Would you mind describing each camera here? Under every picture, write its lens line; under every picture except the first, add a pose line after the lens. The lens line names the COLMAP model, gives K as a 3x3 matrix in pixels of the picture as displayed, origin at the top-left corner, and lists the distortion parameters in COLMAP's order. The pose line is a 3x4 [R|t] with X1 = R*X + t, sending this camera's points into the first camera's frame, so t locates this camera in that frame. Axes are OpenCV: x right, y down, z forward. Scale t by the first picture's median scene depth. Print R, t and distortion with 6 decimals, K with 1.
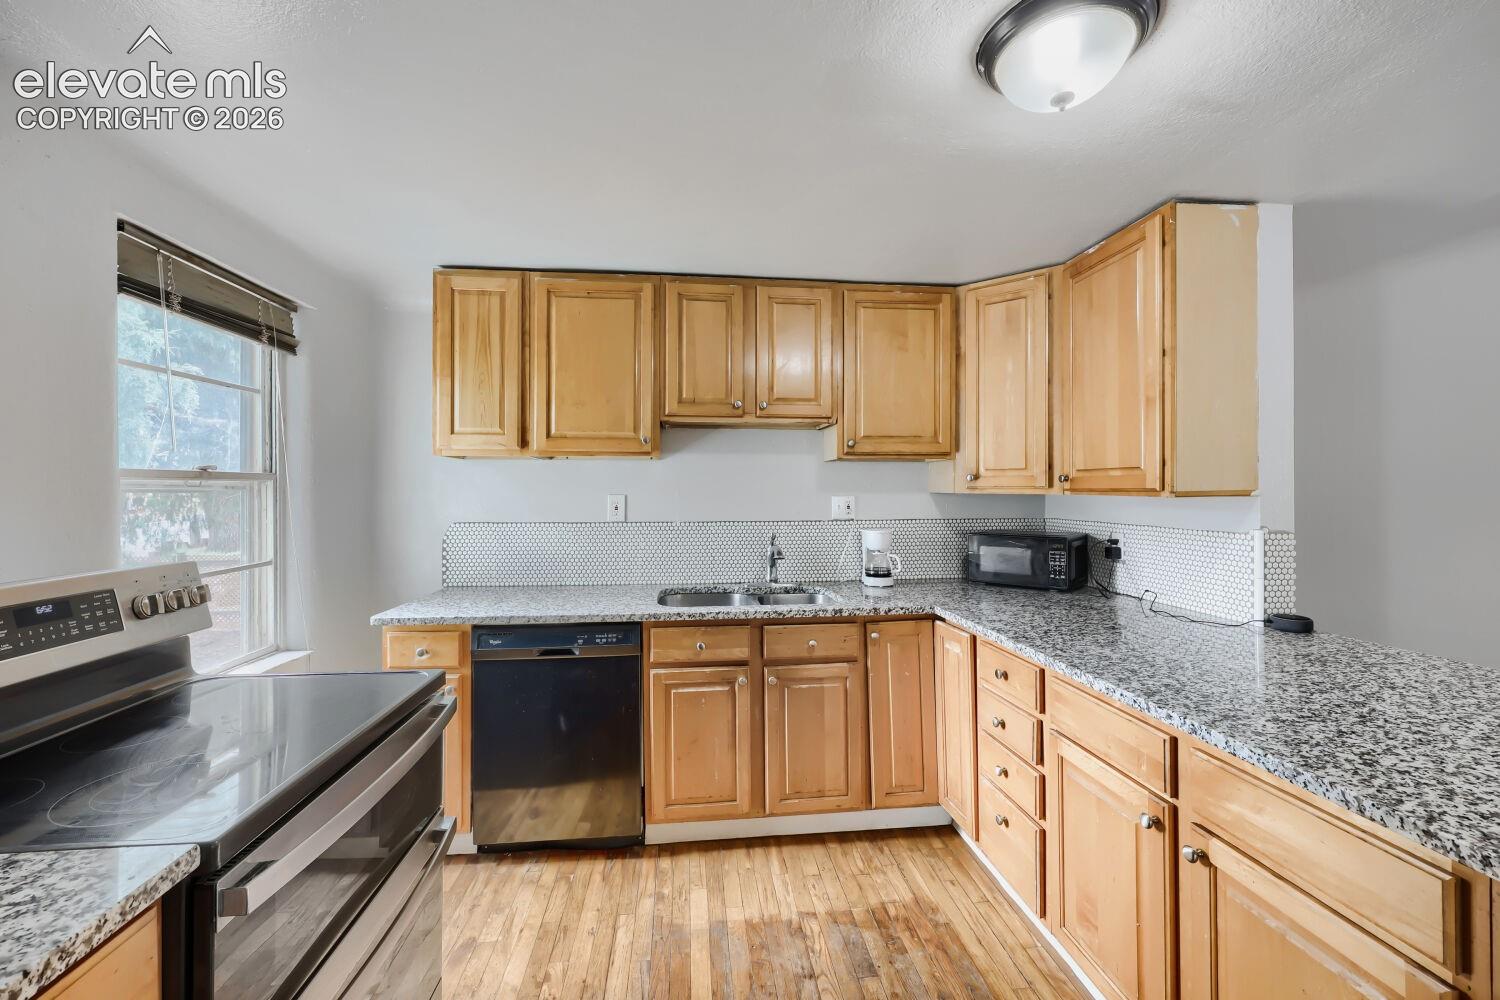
lens RADIAL K [[612.5, 0, 748.5], [0, 612.5, 496.9], [0, 0, 1]] dist [0.000068, -0.000160]
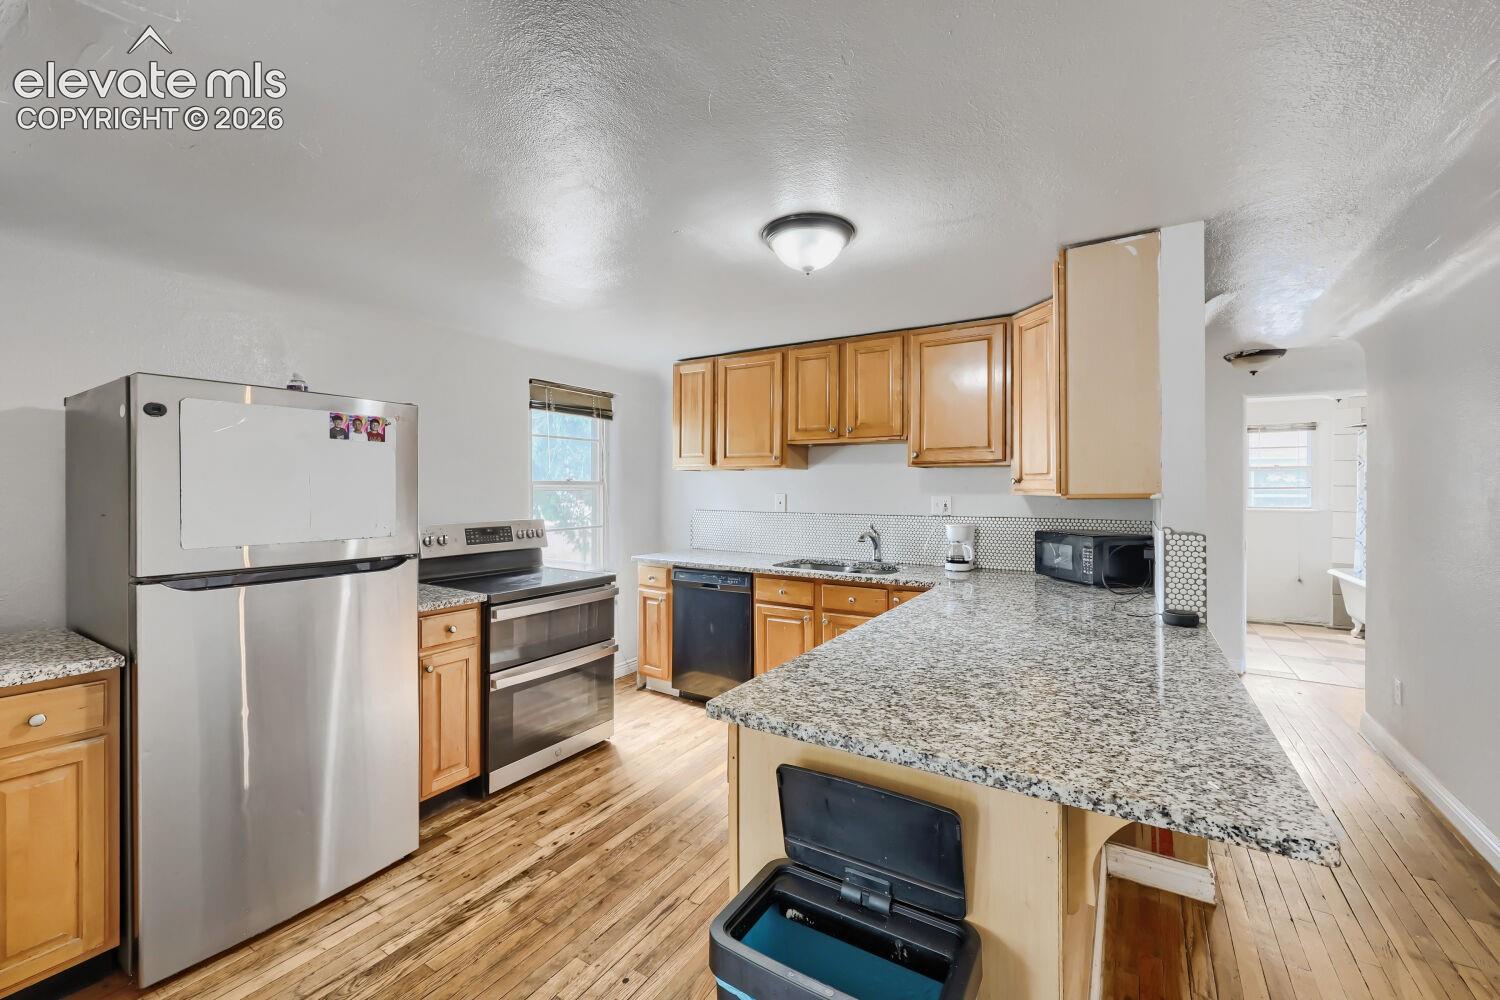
lens RADIAL K [[612.5, 0, 748.5], [0, 612.5, 496.9], [0, 0, 1]] dist [0.000068, -0.000160]
pose [[0.783908, 0.011778, -0.620765, 0.780126], [-0.011404, 0.999925, 0.004570, -0.001337], [0.620772, 0.003497, 0.783983, -0.249474]]
